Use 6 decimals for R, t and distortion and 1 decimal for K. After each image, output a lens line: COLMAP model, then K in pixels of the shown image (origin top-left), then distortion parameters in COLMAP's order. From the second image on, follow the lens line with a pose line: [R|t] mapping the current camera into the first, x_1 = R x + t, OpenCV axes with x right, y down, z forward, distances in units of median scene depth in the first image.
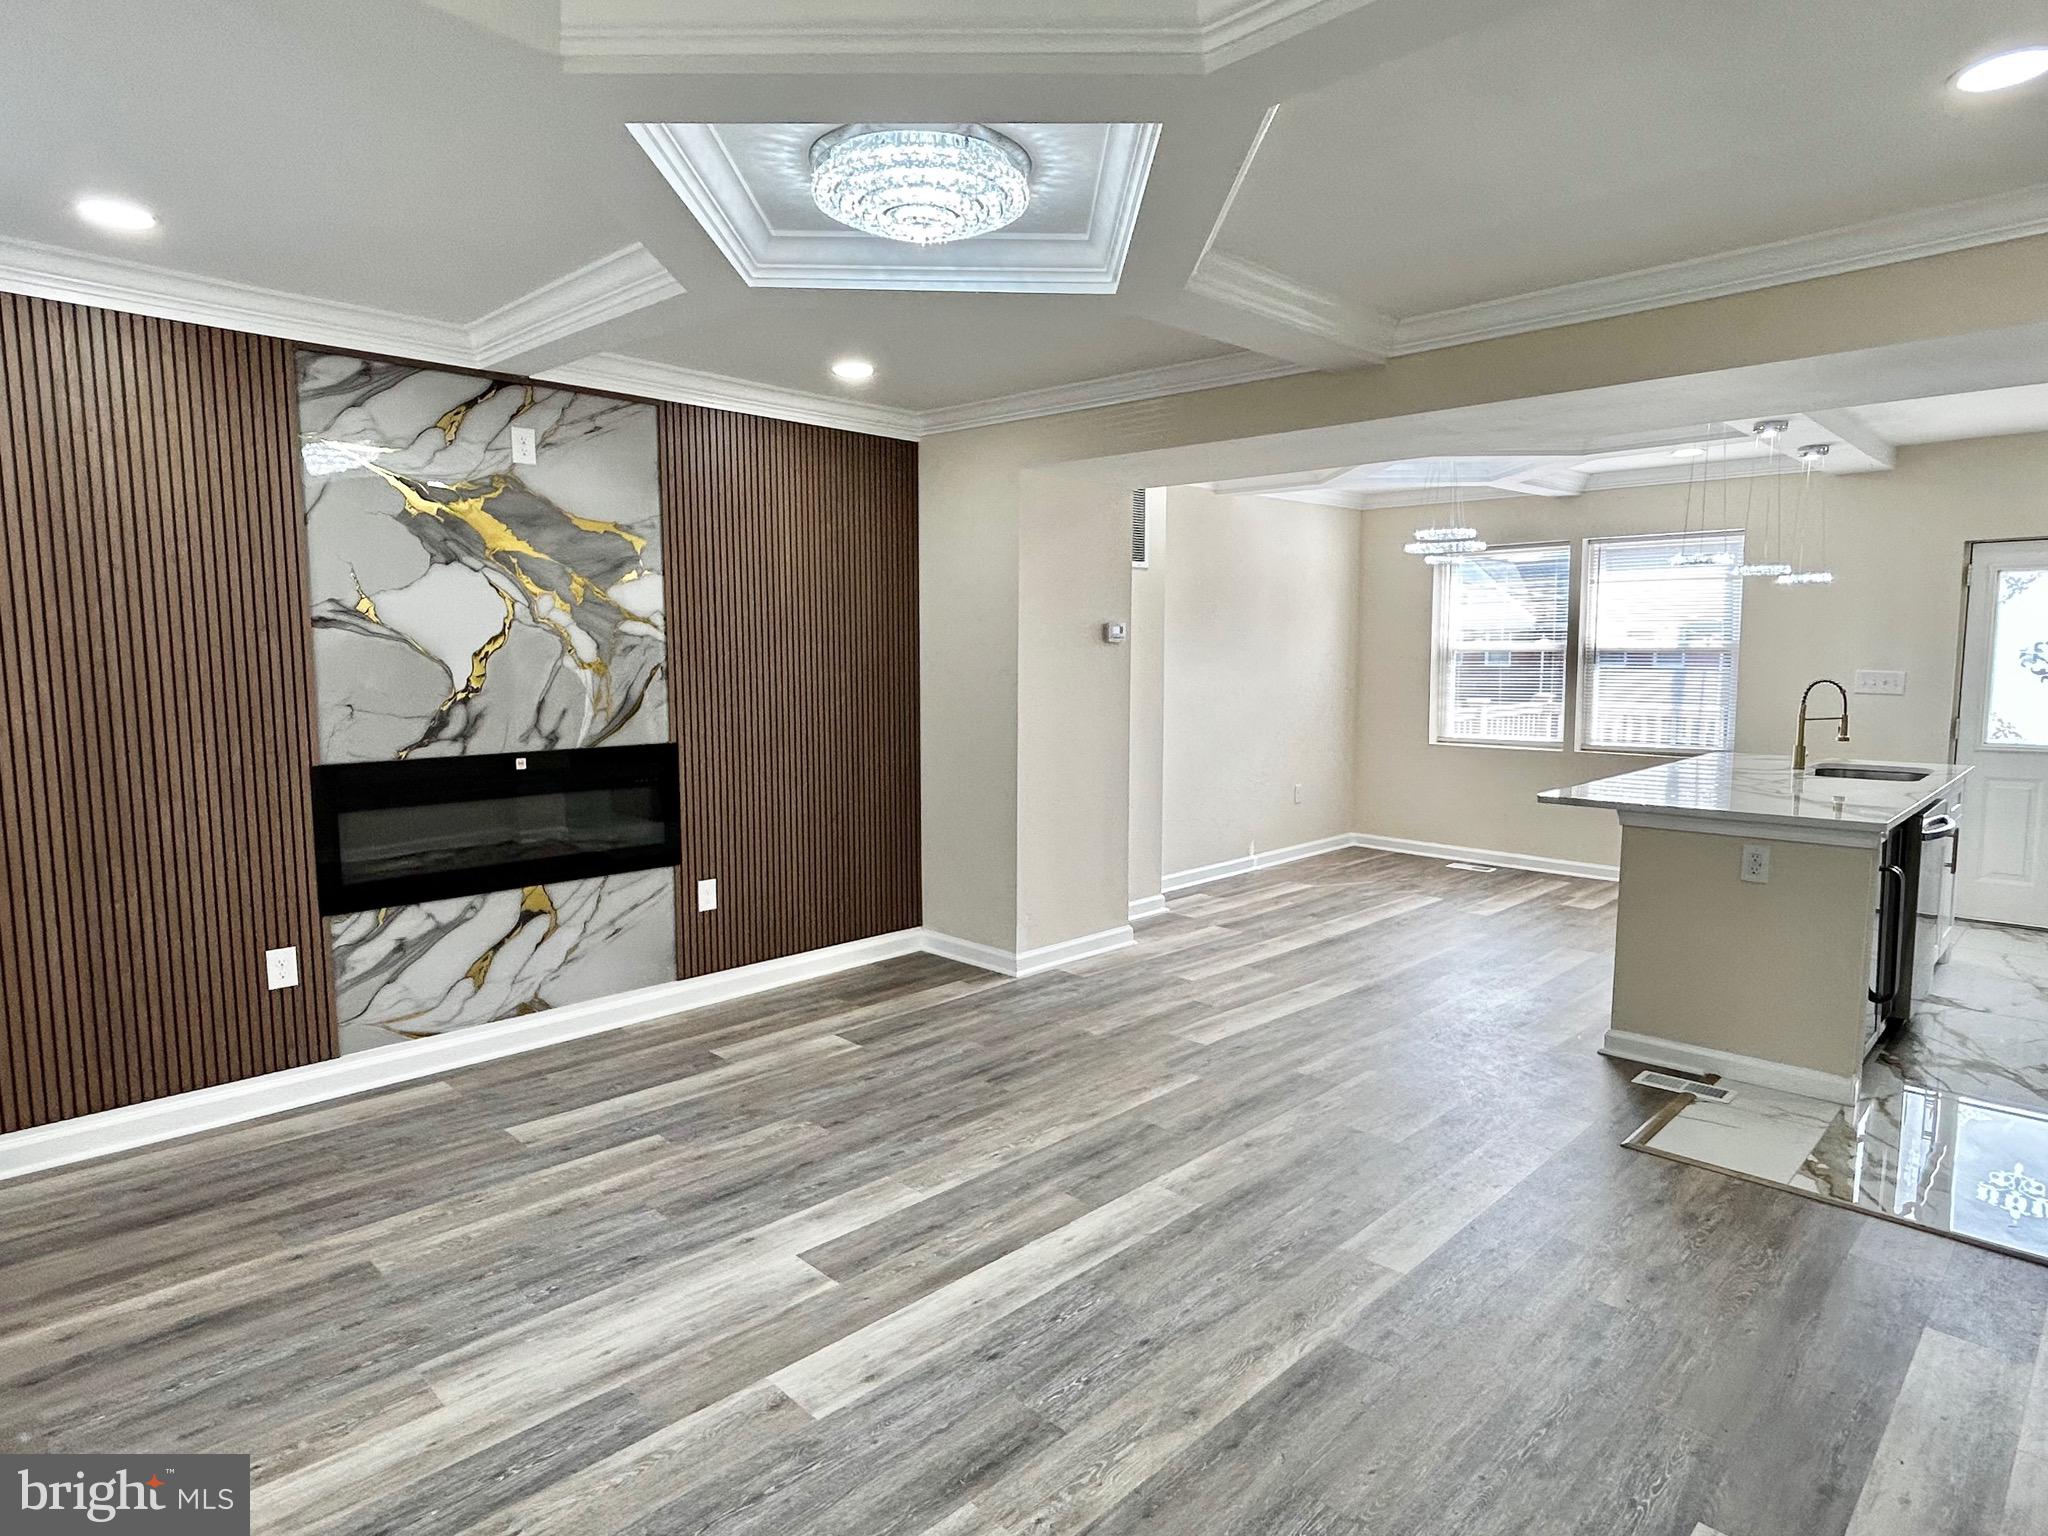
lens RADIAL K [[1159.5, 0, 1020.1], [0, 1159.5, 771.1], [0, 0, 1]] dist [-0.004794, 0.004036]
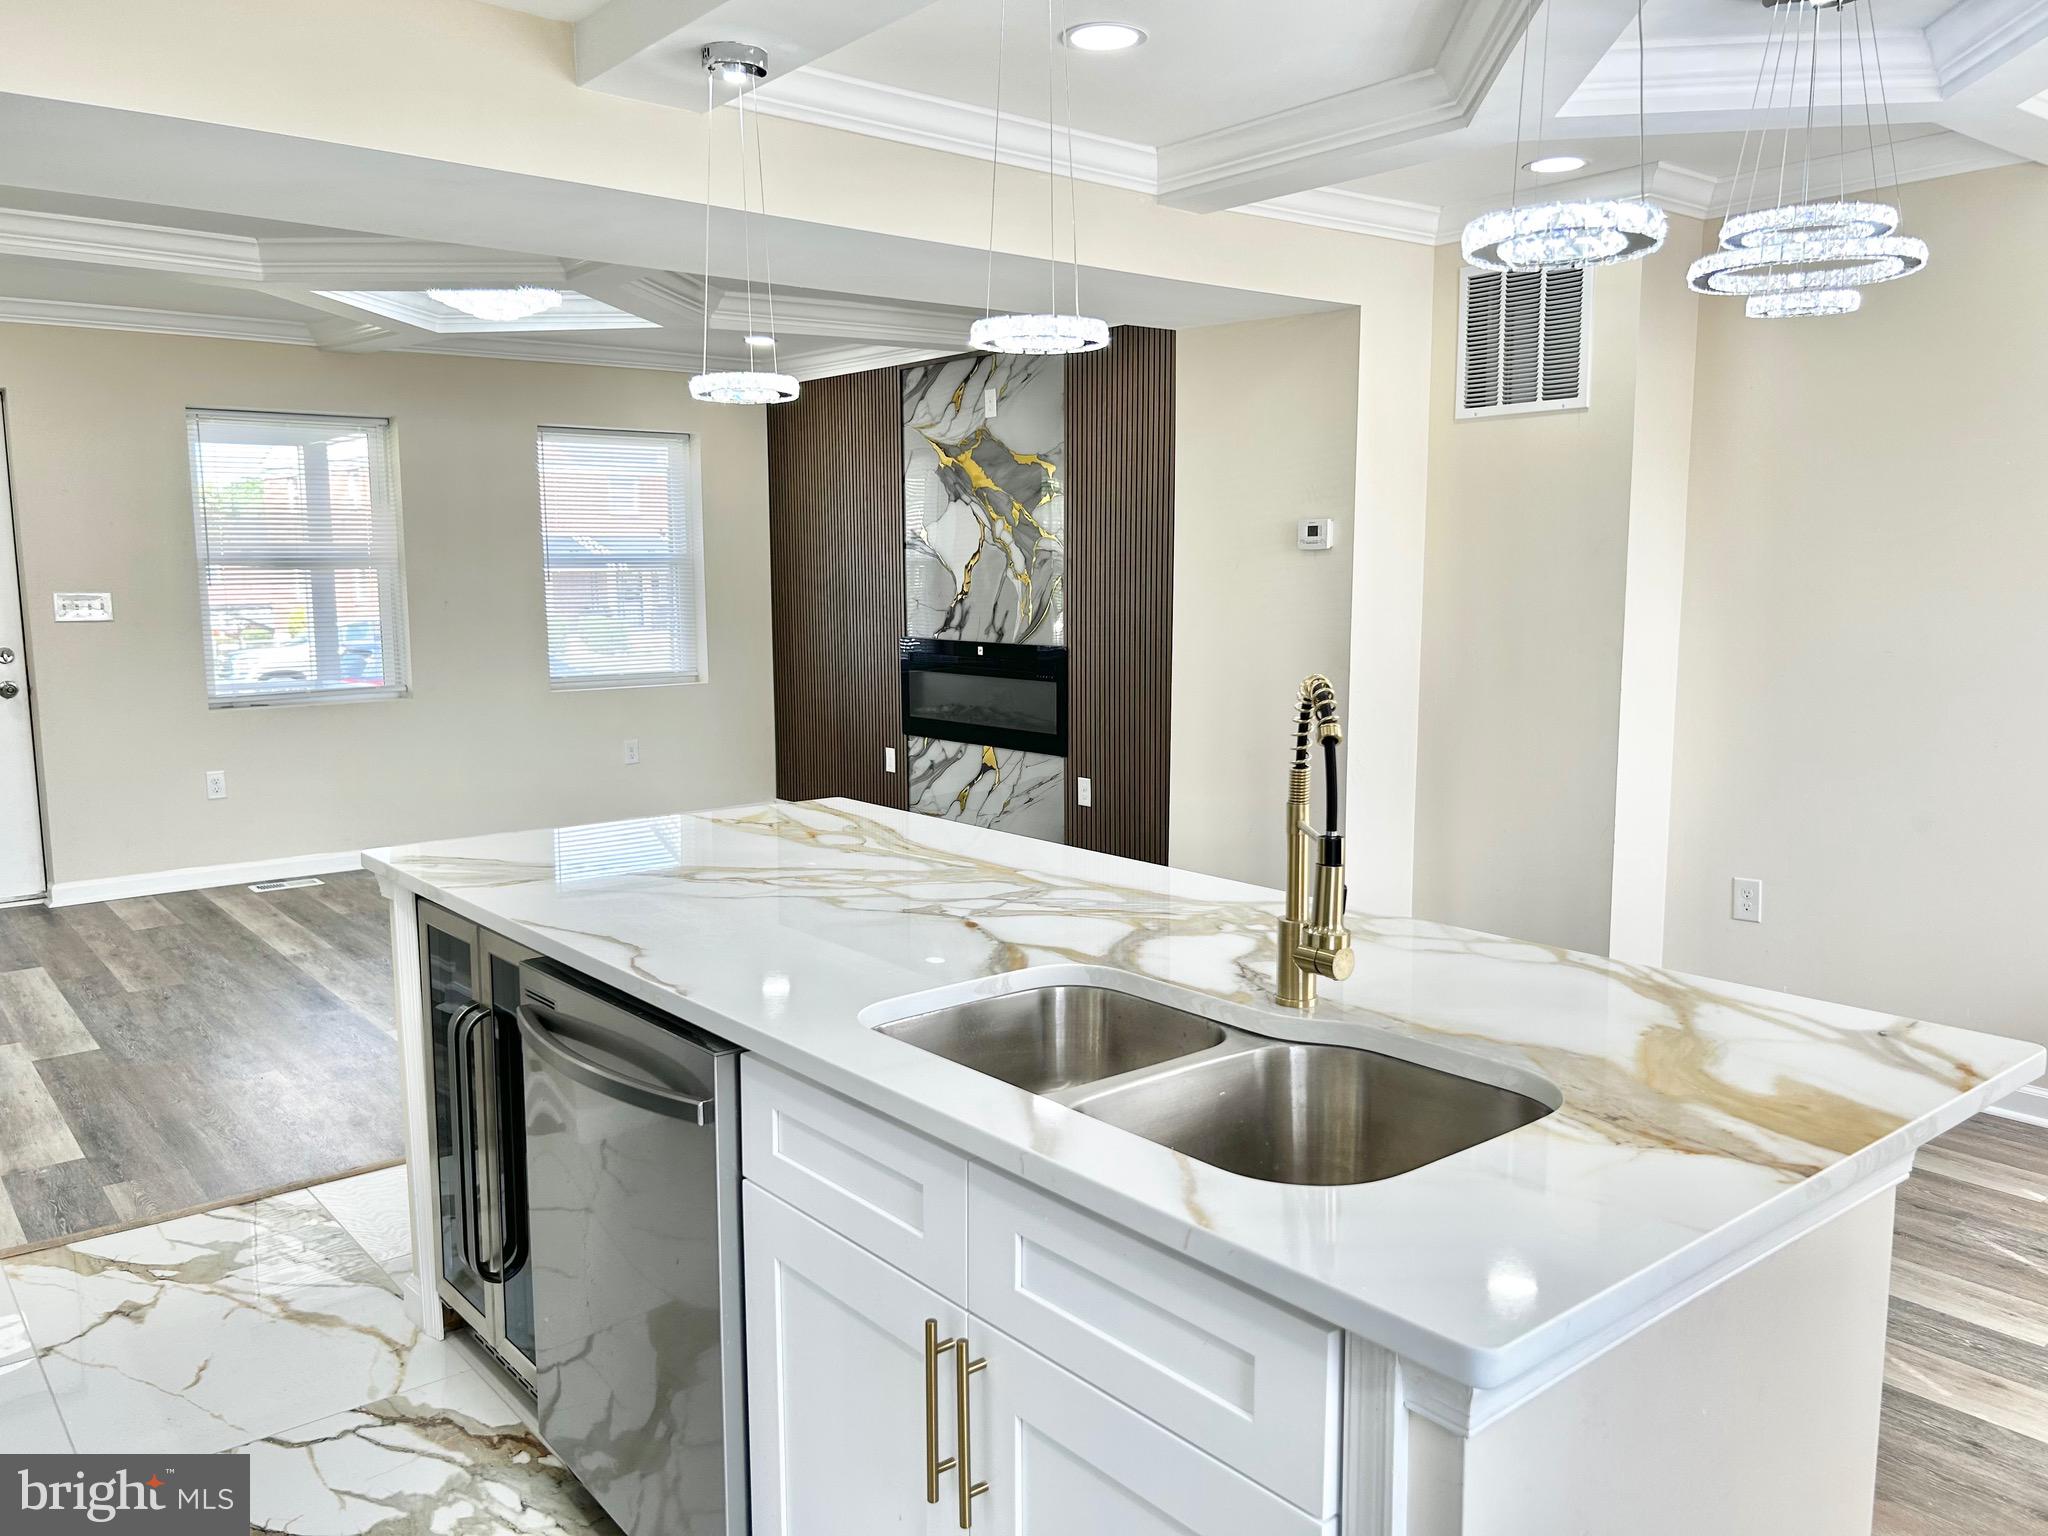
lens RADIAL K [[1545.1, 0, 1031.1], [0, 1545.1, 784.3], [0, 0, 1]] dist [0.054545, -0.067490]
pose [[-0.103741, 0.141355, -0.984508, 1.341797], [-0.101749, 0.983148, 0.151881, -0.132008], [0.989386, 0.115928, -0.087610, 1.258343]]
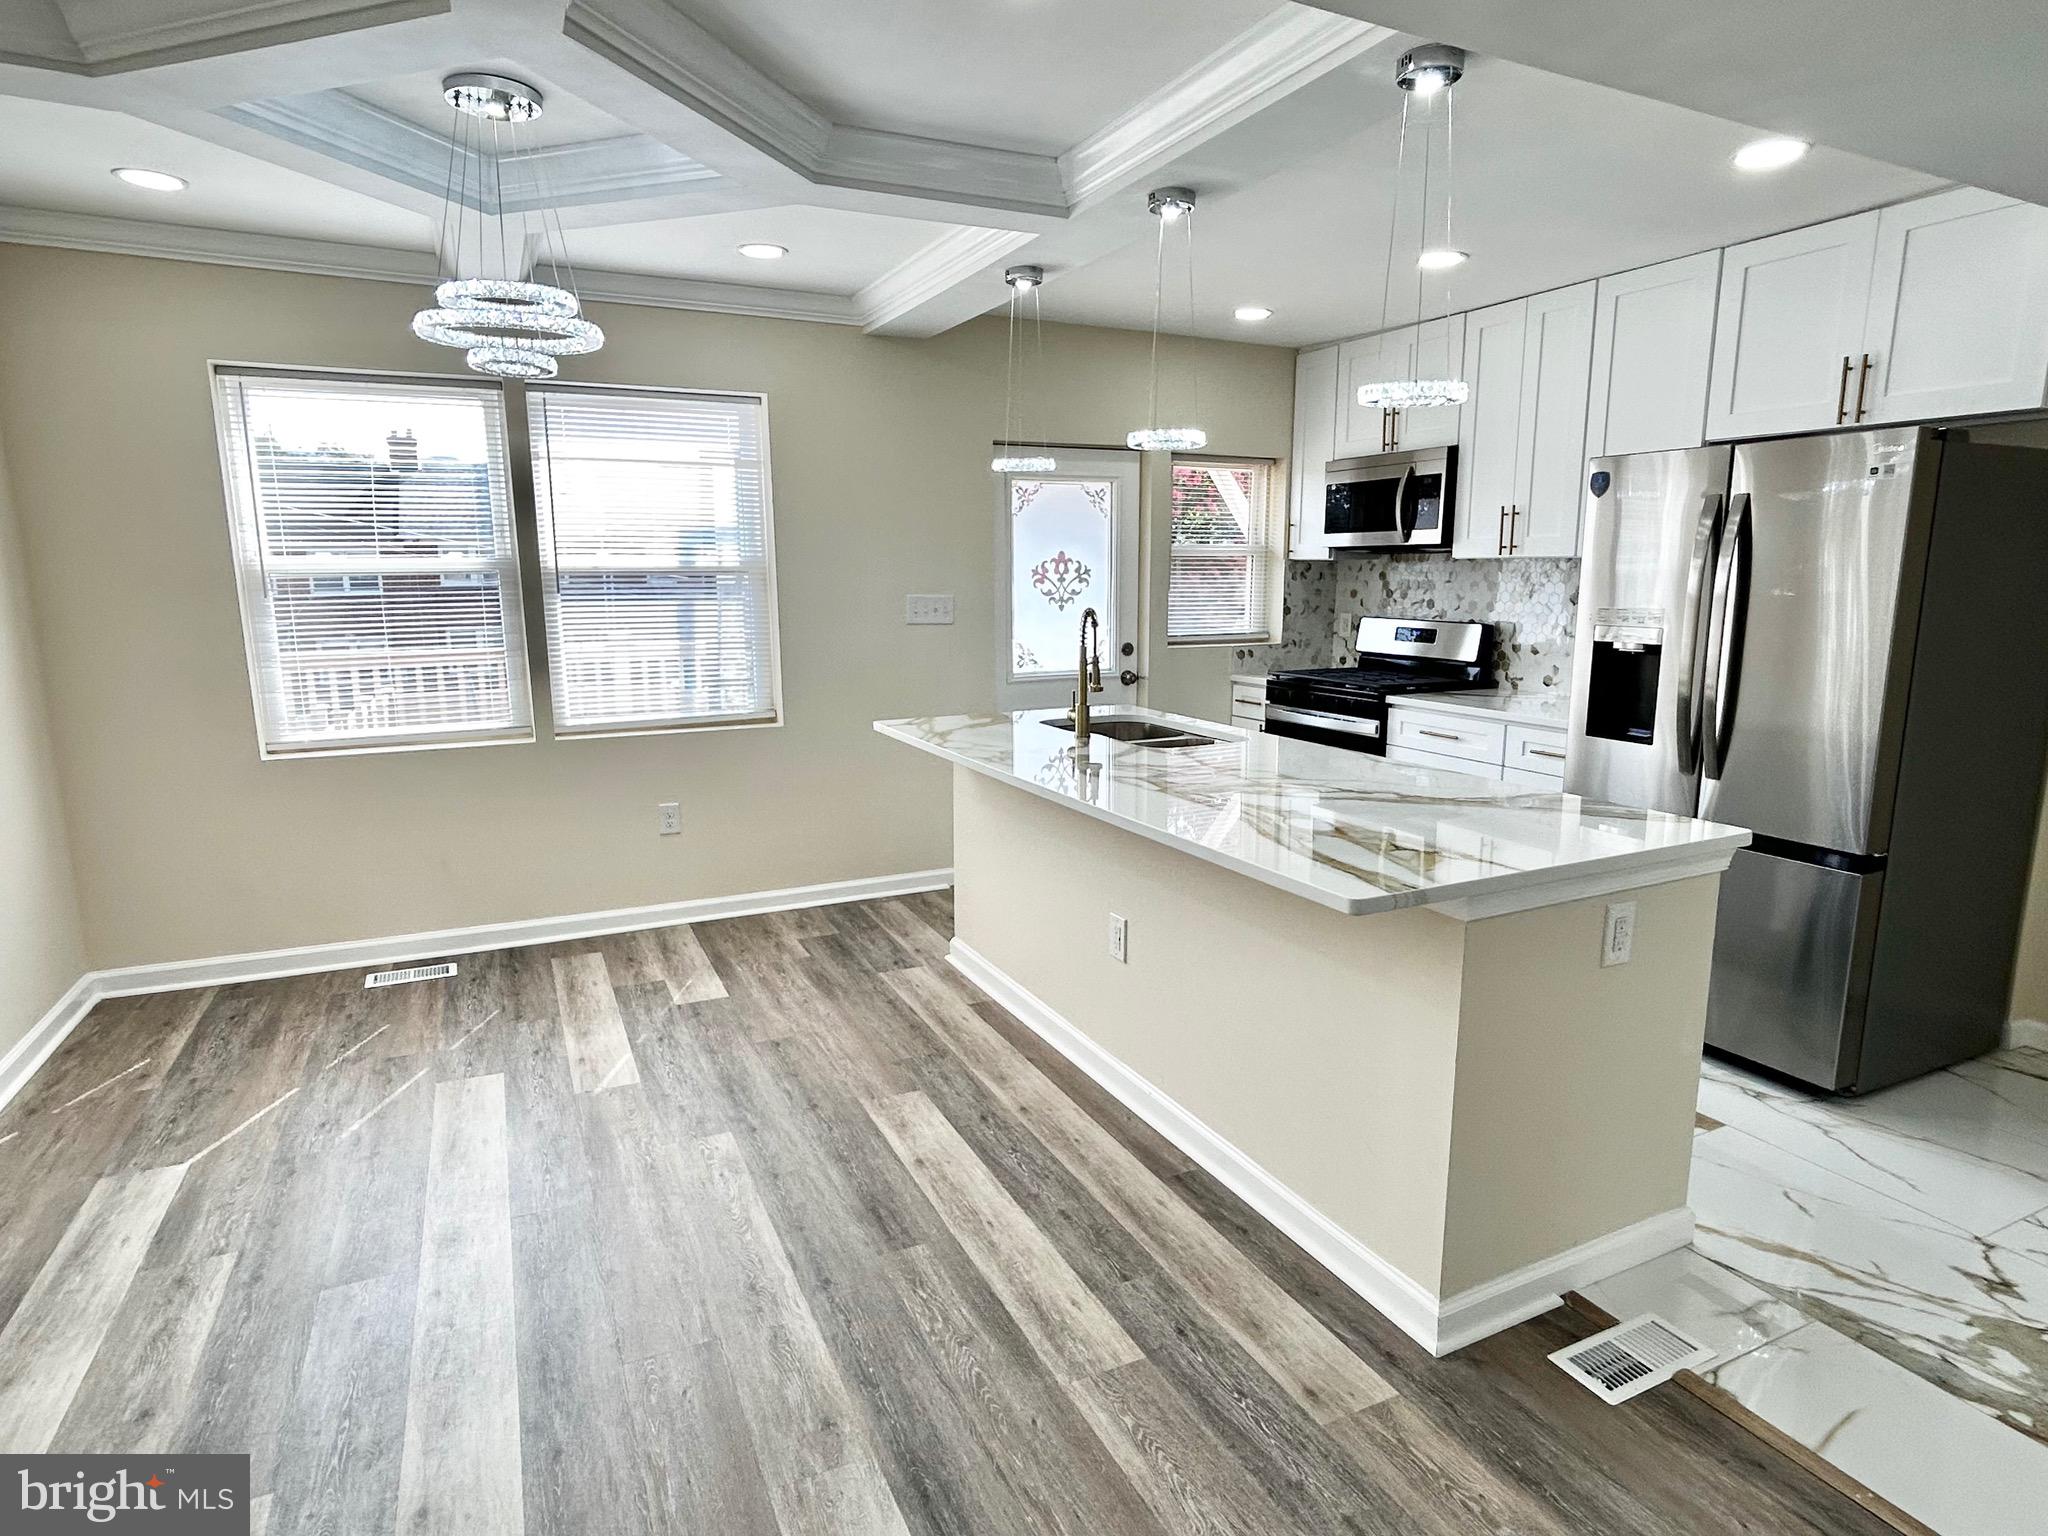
lens RADIAL K [[1127.4, 0, 1020.4], [0, 1127.4, 768.8], [0, 0, 1]] dist [-0.004097, 0.001526]
pose [[0.336959, -0.166002, 0.926770, 0.018338], [0.103582, 0.984895, 0.138752, -0.108009], [-0.935804, 0.049243, 0.349064, 1.036251]]
